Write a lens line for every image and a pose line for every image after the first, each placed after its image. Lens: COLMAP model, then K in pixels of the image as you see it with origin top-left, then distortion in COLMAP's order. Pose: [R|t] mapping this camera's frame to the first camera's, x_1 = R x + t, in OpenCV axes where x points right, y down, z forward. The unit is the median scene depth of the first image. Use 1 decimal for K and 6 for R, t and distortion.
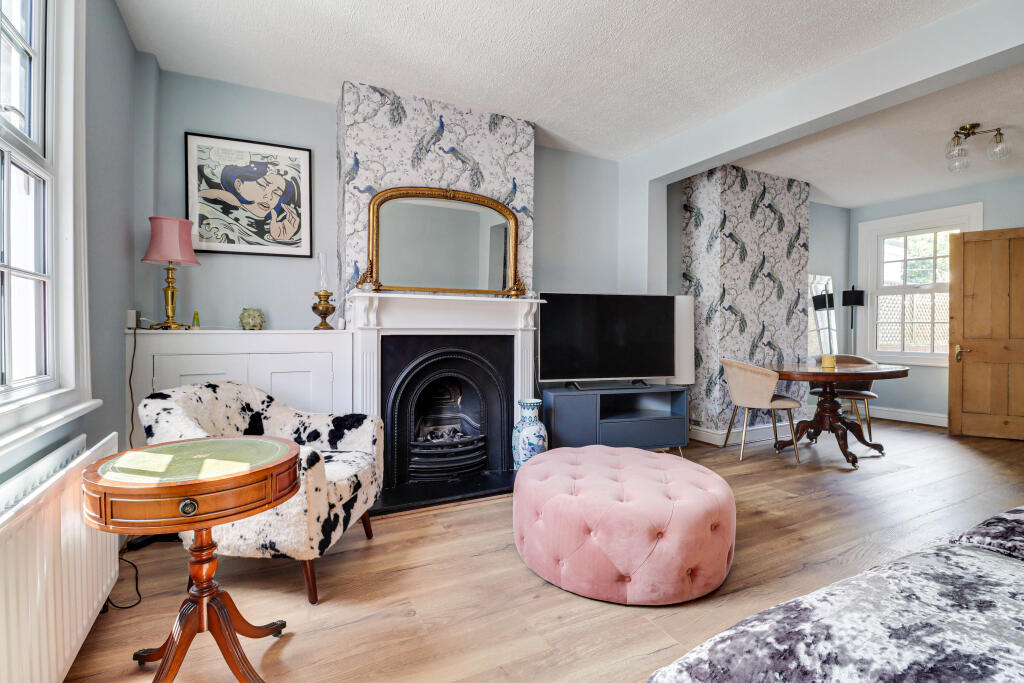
lens RADIAL K [[489.5, 0, 487.0], [0, 489.5, 342.0], [0, 0, 1]] dist [-0.011960, -0.005306]
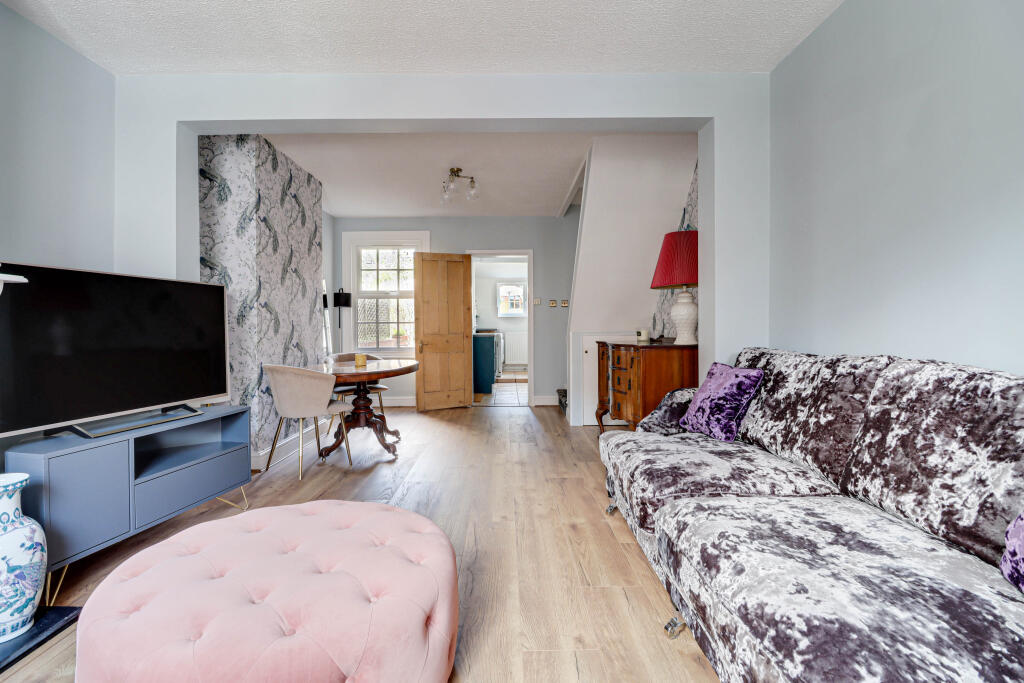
lens RADIAL K [[489.5, 0, 514.4], [0, 489.5, 334.7], [0, 0, 1]] dist [-0.011960, -0.005306]
pose [[0.417797, -0.019484, 0.908331, -0.095154], [0.032684, 0.999445, 0.006405, -0.008904], [-0.907952, 0.027012, 0.418202, 0.245964]]
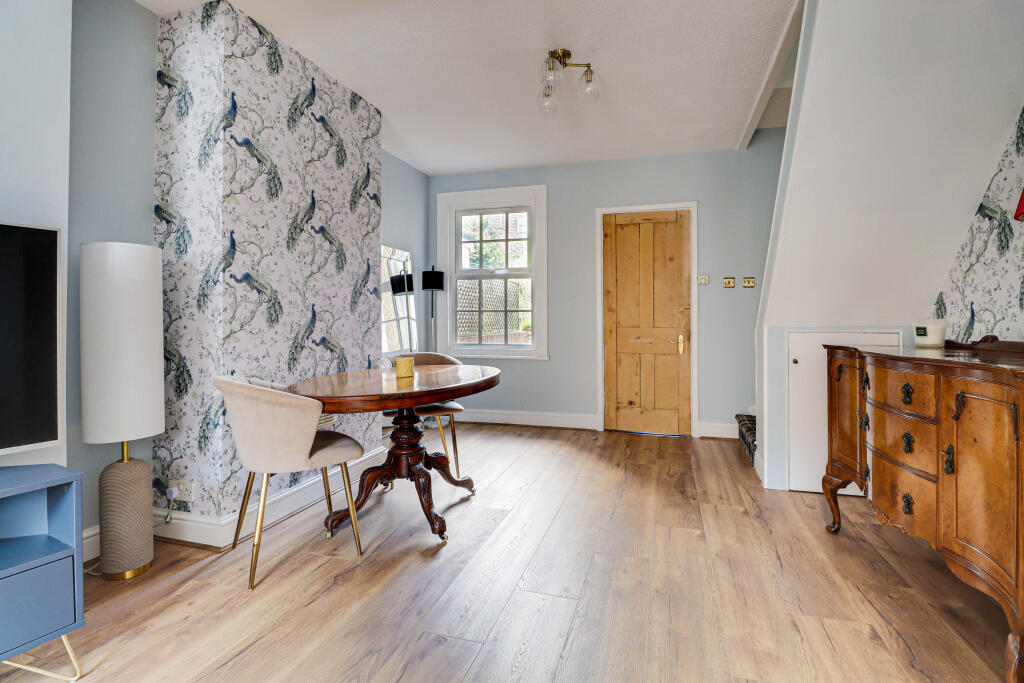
lens RADIAL K [[489.5, 0, 527.8], [0, 489.5, 311.7], [0, 0, 1]] dist [-0.011960, -0.005306]
pose [[0.665920, 0.011033, 0.745942, 0.300897], [0.021259, 0.999204, -0.033758, -0.008193], [-0.745720, 0.038338, 0.665155, 0.408676]]
